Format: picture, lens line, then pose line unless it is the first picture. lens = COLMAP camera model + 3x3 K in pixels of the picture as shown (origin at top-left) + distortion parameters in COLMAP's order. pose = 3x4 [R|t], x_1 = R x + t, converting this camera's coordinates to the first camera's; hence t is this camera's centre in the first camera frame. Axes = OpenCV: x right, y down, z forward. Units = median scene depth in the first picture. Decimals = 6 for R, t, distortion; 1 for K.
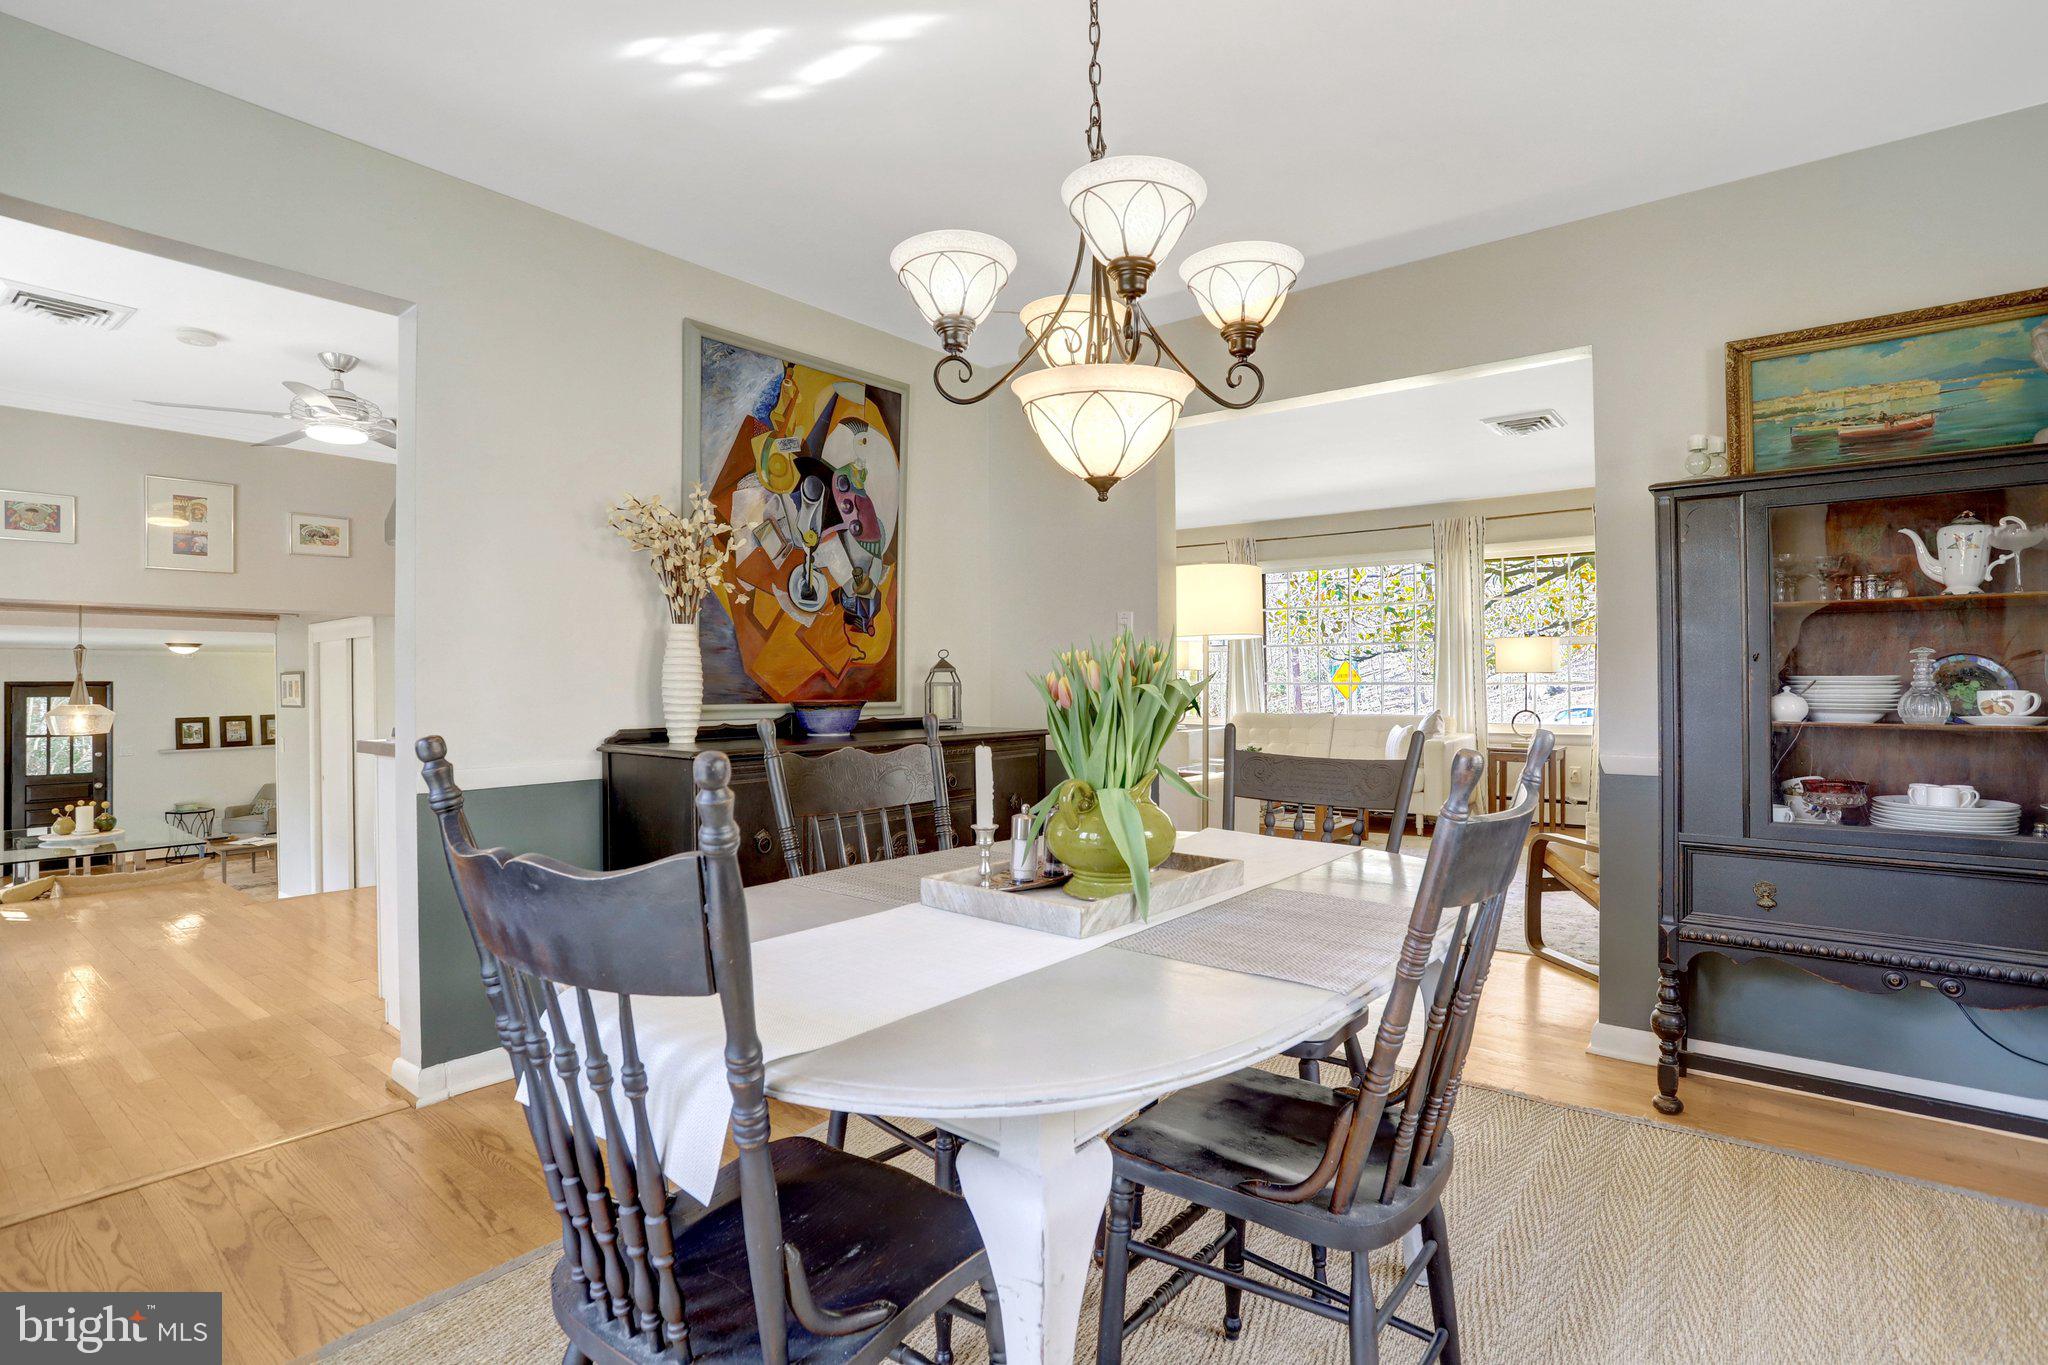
lens RADIAL K [[1034.1, 0, 1027.7], [0, 1034.1, 669.2], [0, 0, 1]] dist [-0.004986, 0.001708]
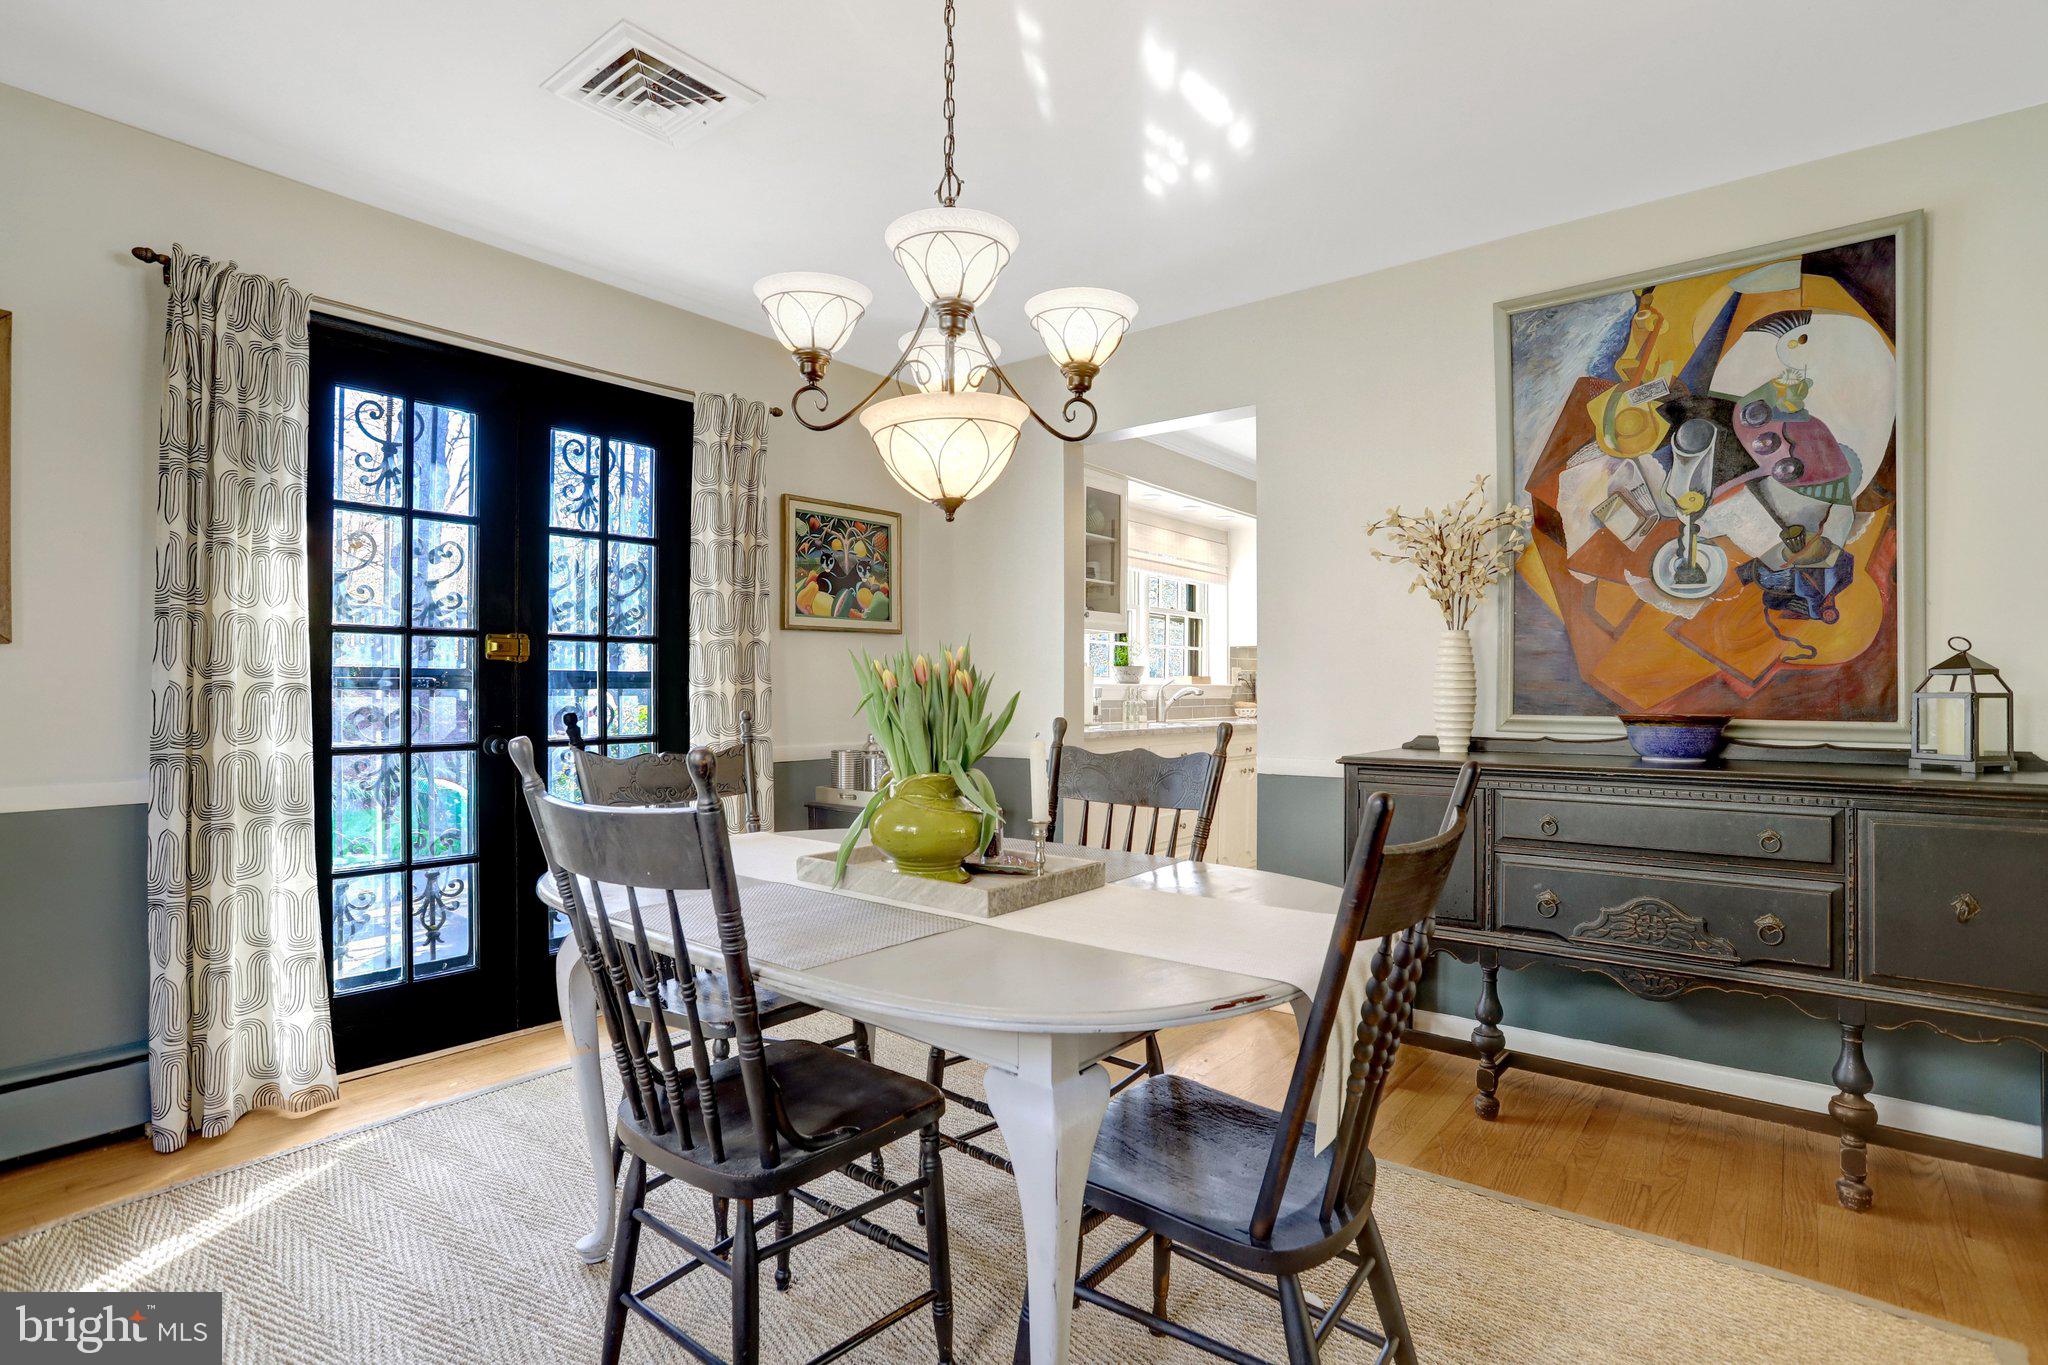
lens RADIAL K [[1034.1, 0, 1033.4], [0, 1034.1, 699.5], [0, 0, 1]] dist [-0.004986, 0.001708]
pose [[0.018839, 0.014524, -0.999717, 0.545146], [0.009713, 0.999845, 0.014709, 0.003068], [0.999775, -0.009987, 0.018695, 0.499751]]
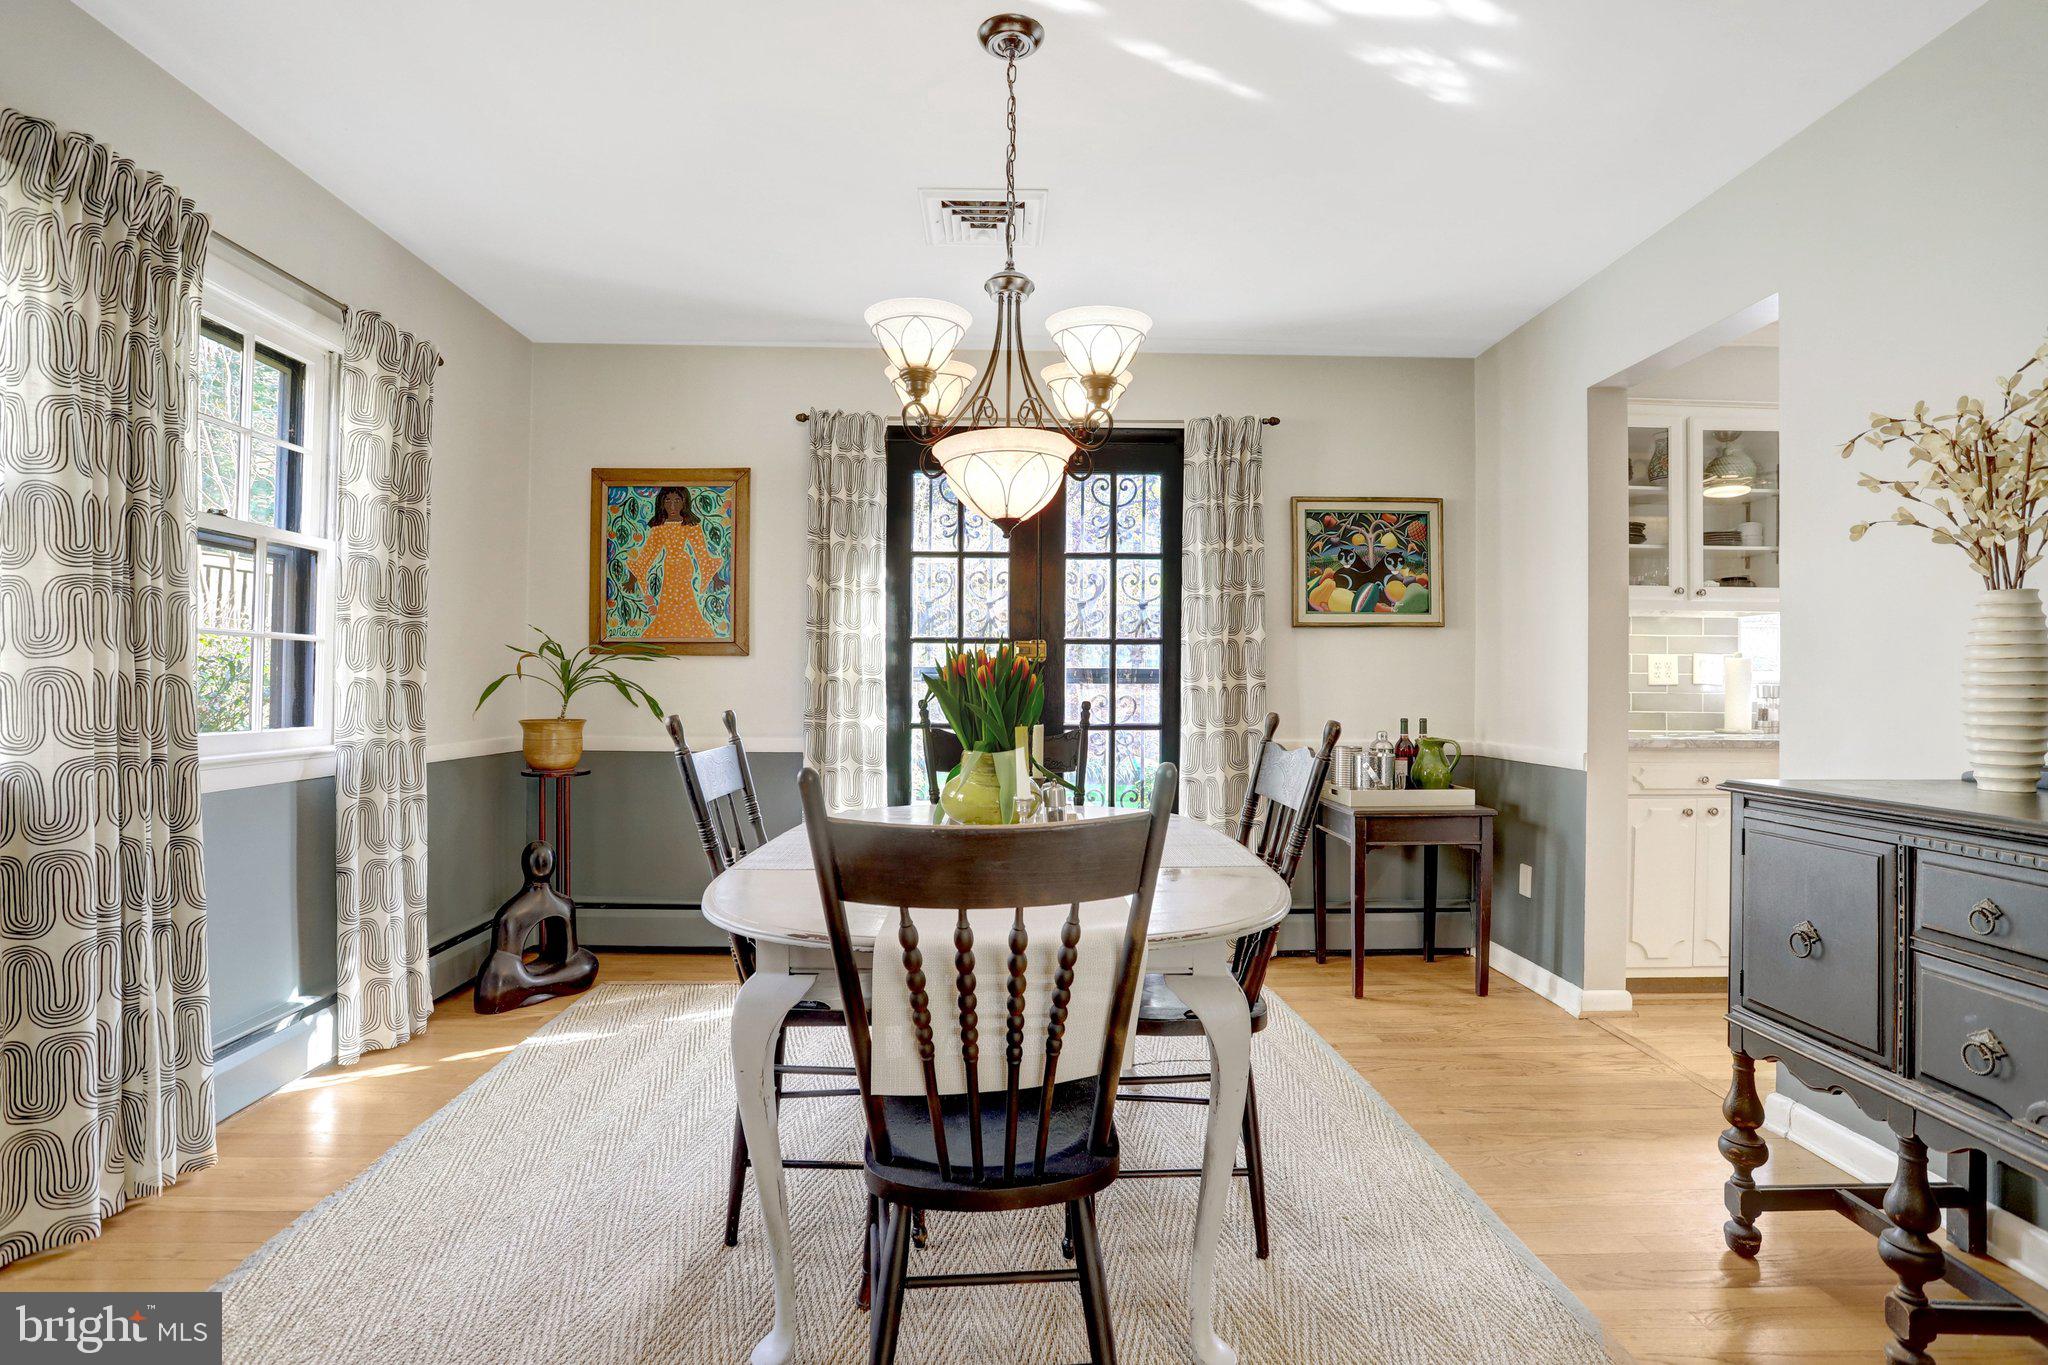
lens RADIAL K [[1034.1, 0, 1024.5], [0, 1034.1, 680.2], [0, 0, 1]] dist [-0.004986, 0.001708]
pose [[-0.751445, -0.005282, -0.659775, 0.411131], [0.001802, 0.999948, -0.010057, 0.011149], [0.659793, -0.008746, -0.751396, 0.916352]]
